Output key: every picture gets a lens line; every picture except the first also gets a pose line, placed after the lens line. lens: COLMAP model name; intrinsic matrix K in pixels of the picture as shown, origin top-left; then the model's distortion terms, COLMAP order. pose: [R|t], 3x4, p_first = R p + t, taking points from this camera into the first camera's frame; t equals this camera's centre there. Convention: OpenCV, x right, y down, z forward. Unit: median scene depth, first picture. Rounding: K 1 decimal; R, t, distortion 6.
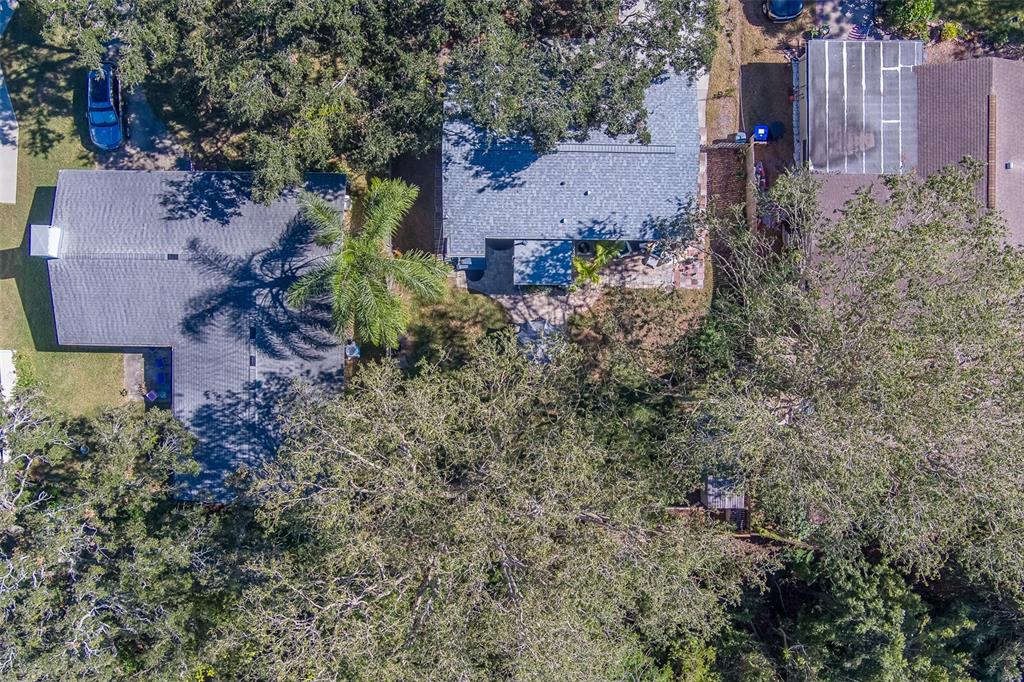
lens RADIAL K [[489.0, 0, 522.1], [0, 489.0, 342.1], [0, 0, 1]] dist [-0.006121, -0.001512]
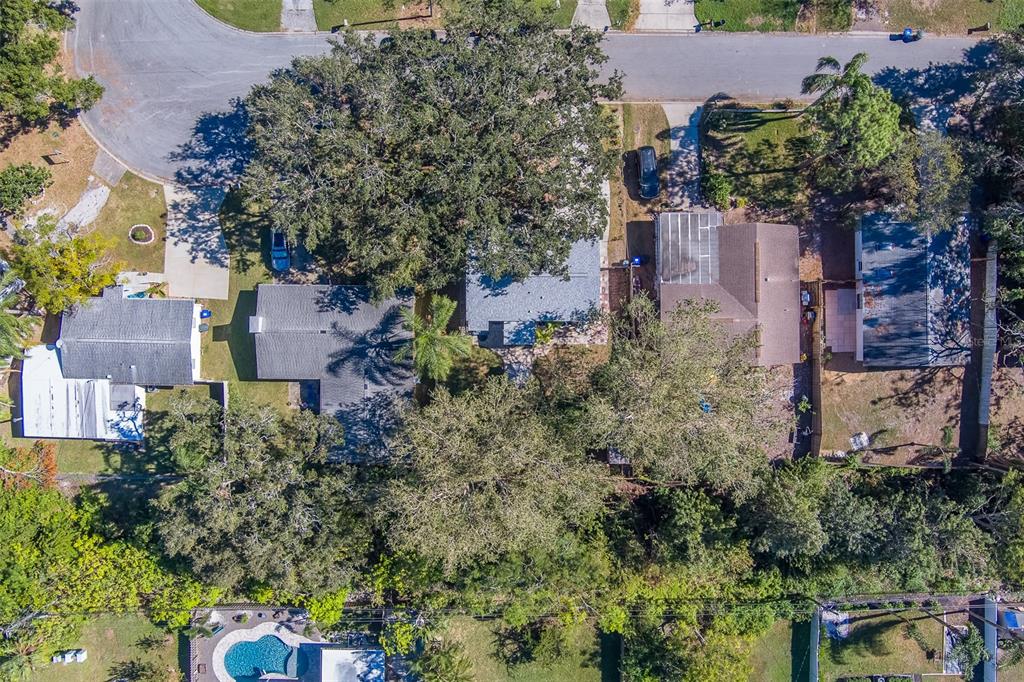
lens RADIAL K [[489.0, 0, 502.2], [0, 489.0, 338.8], [0, 0, 1]] dist [-0.006121, -0.001512]
pose [[0.999818, -0.010366, -0.016041, 0.006478], [0.010315, 0.999942, -0.003248, -0.134024], [0.016073, 0.003082, 0.999866, -0.872966]]
